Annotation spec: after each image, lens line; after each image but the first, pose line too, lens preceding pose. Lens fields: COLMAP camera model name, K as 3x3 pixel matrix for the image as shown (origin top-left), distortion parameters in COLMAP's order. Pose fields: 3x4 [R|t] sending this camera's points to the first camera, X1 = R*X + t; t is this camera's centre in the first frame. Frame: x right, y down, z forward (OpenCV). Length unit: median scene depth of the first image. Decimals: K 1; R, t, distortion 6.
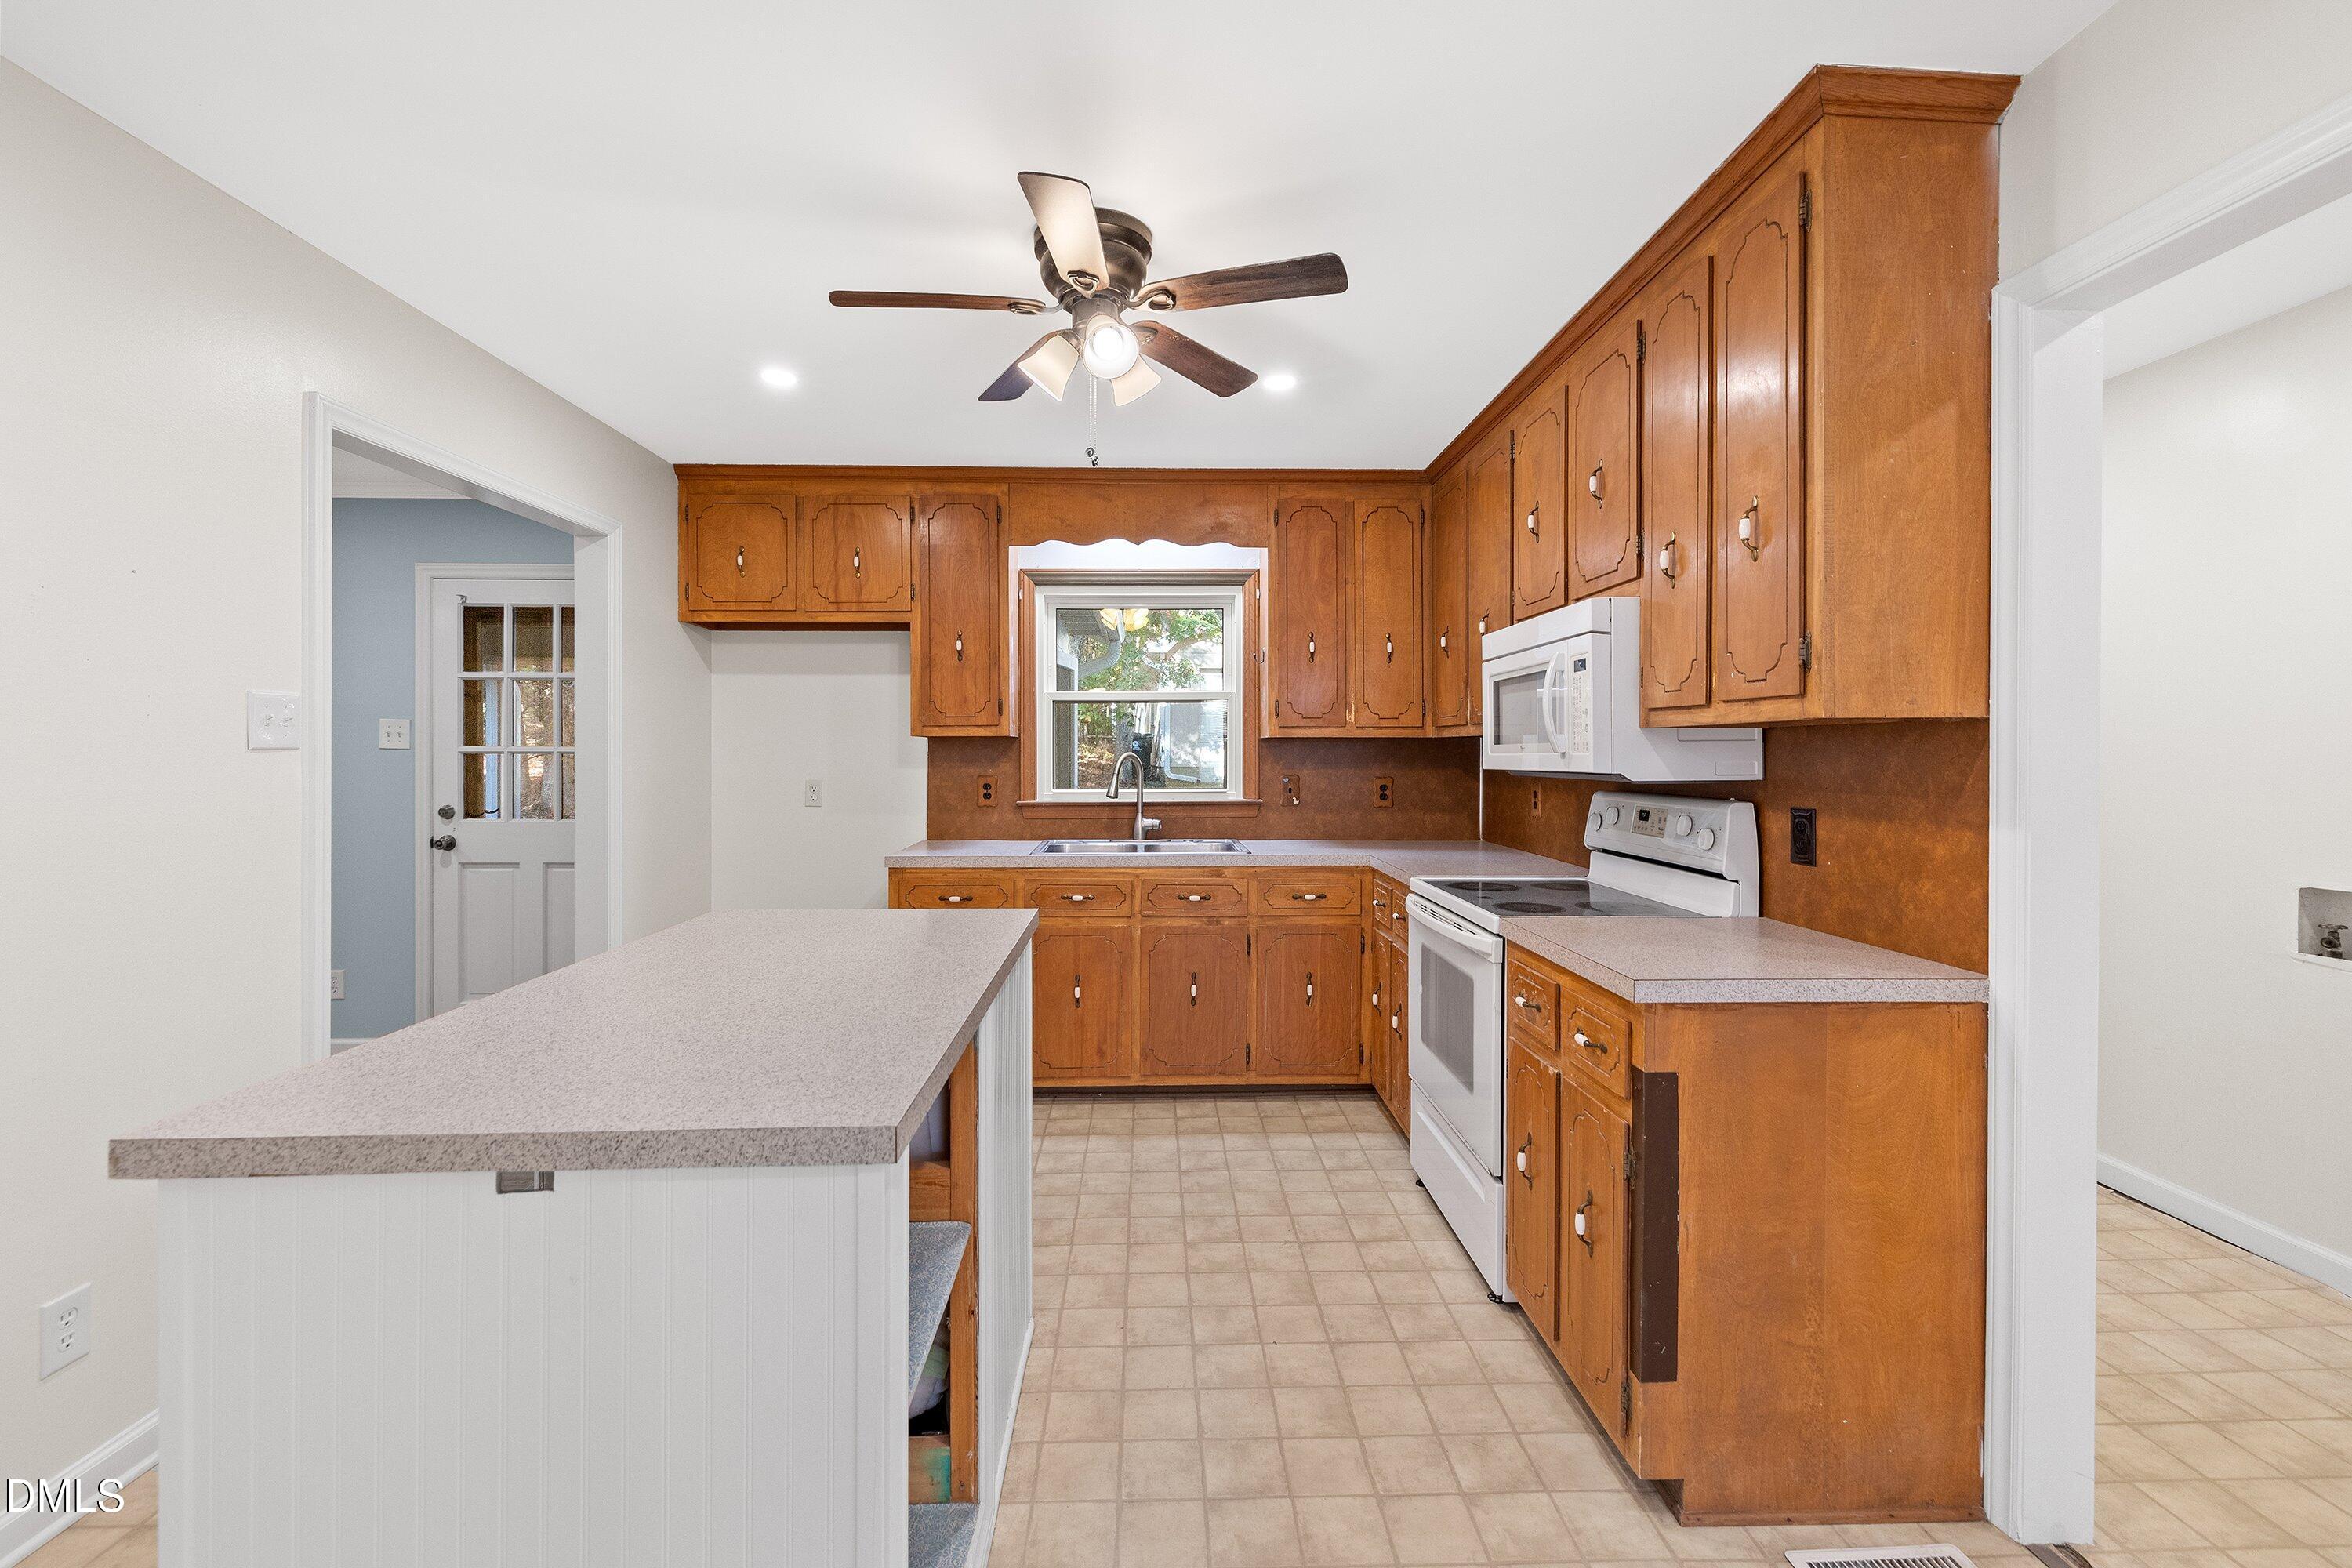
lens RADIAL K [[994.4, 0, 1178.5], [0, 994.4, 766.0], [0, 0, 1]] dist [-0.001686, -0.000004]
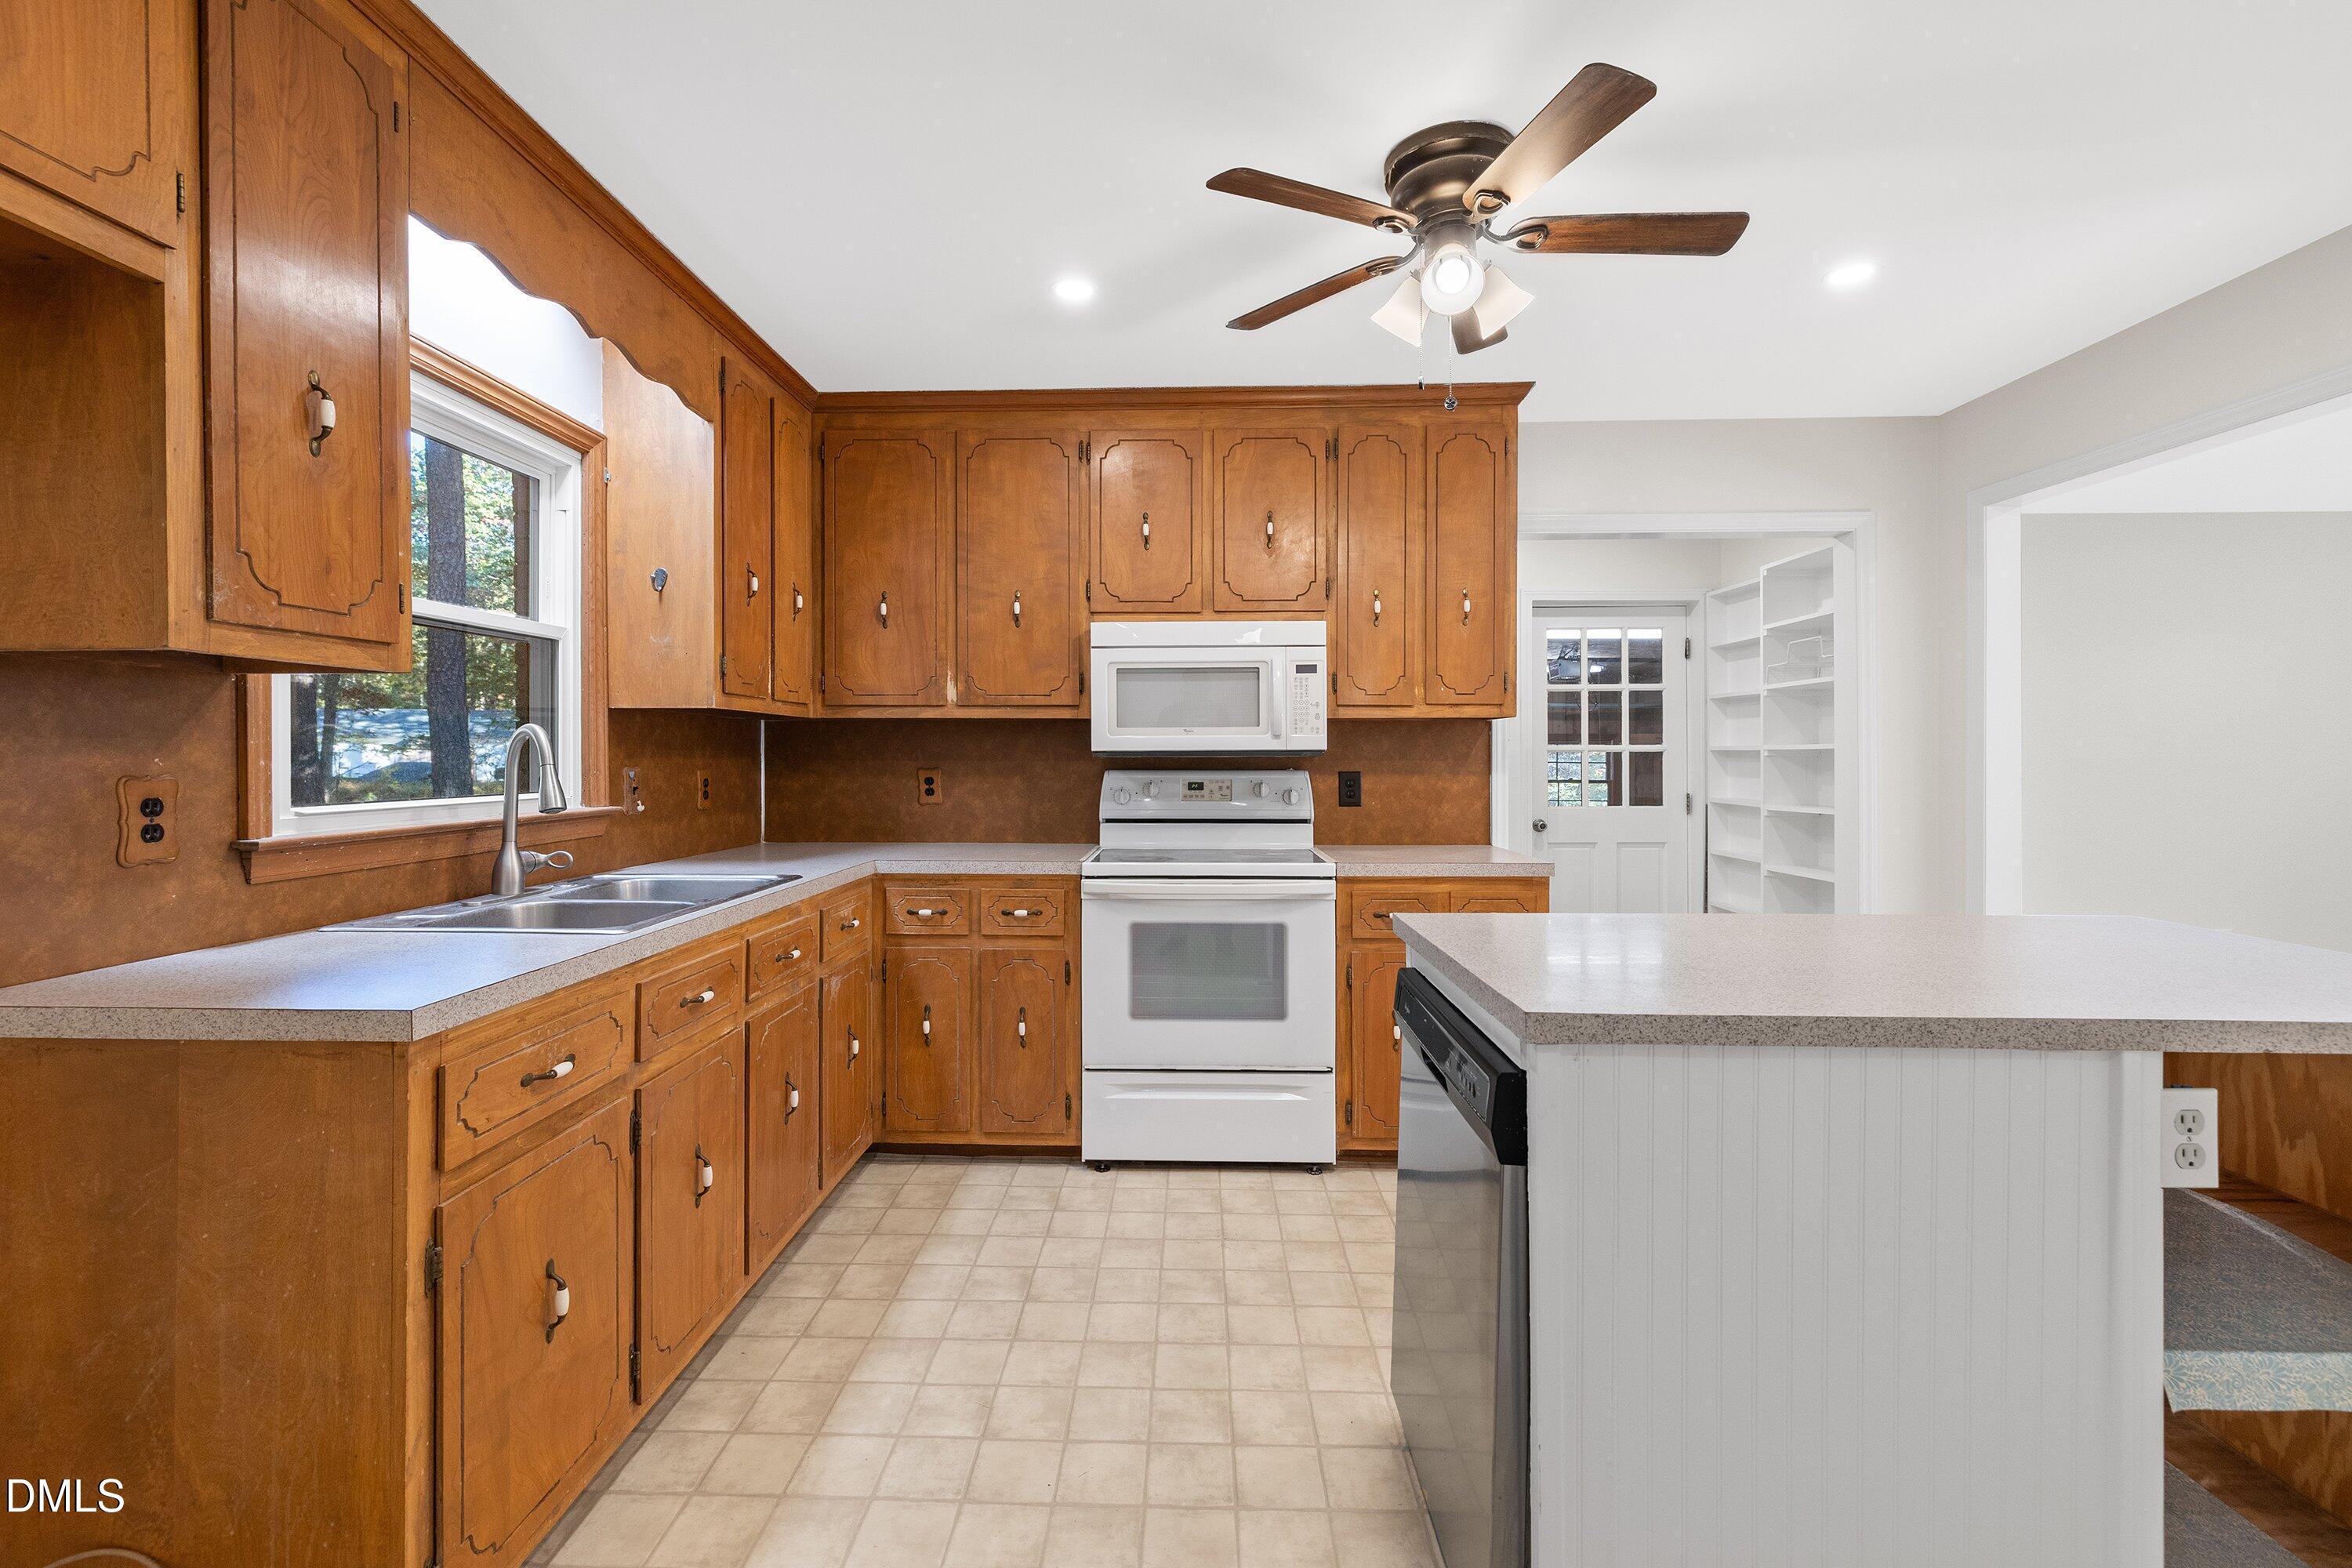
lens RADIAL K [[994.4, 0, 1170.7], [0, 994.4, 767.1], [0, 0, 1]] dist [-0.001686, -0.000004]
pose [[0.061234, -0.010586, 0.998067, -0.718735], [0.013582, 0.999860, 0.009772, 0.011022], [-0.998031, 0.012958, 0.061369, 0.849329]]
